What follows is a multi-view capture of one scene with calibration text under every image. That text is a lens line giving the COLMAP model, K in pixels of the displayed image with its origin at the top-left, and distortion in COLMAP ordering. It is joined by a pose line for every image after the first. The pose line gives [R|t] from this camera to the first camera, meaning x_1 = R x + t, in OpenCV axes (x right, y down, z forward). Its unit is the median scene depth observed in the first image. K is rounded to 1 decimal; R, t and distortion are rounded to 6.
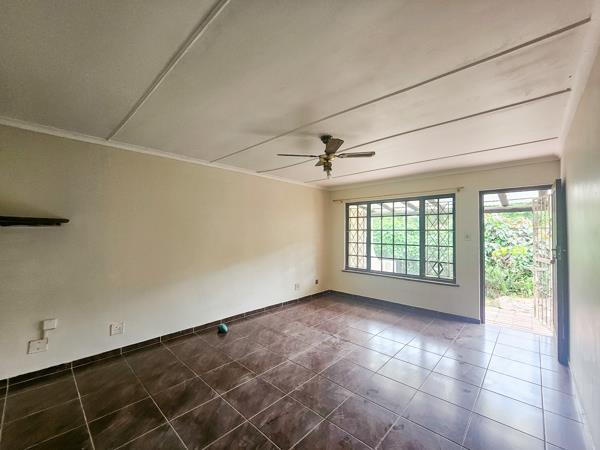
lens RADIAL K [[247.1, 0, 305.0], [0, 247.1, 229.2], [0, 0, 1]] dist [0.001262, 0.000607]
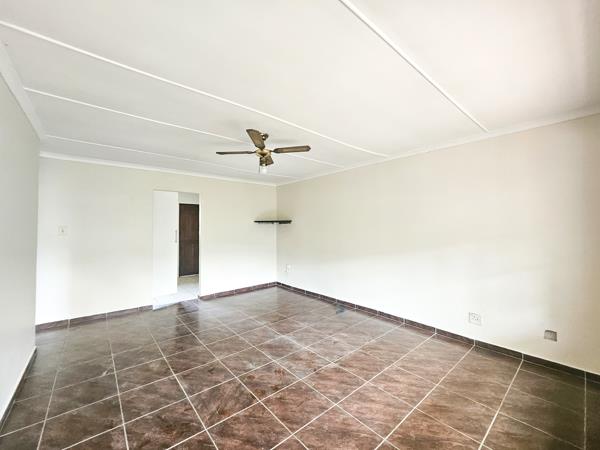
lens RADIAL K [[247.1, 0, 300.7], [0, 247.1, 227.6], [0, 0, 1]] dist [0.001262, 0.000607]
pose [[-0.124982, -0.004736, -0.992148, 0.716789], [0.012302, 0.999904, -0.006322, 0.033755], [0.992083, -0.012996, -0.124912, 0.851118]]
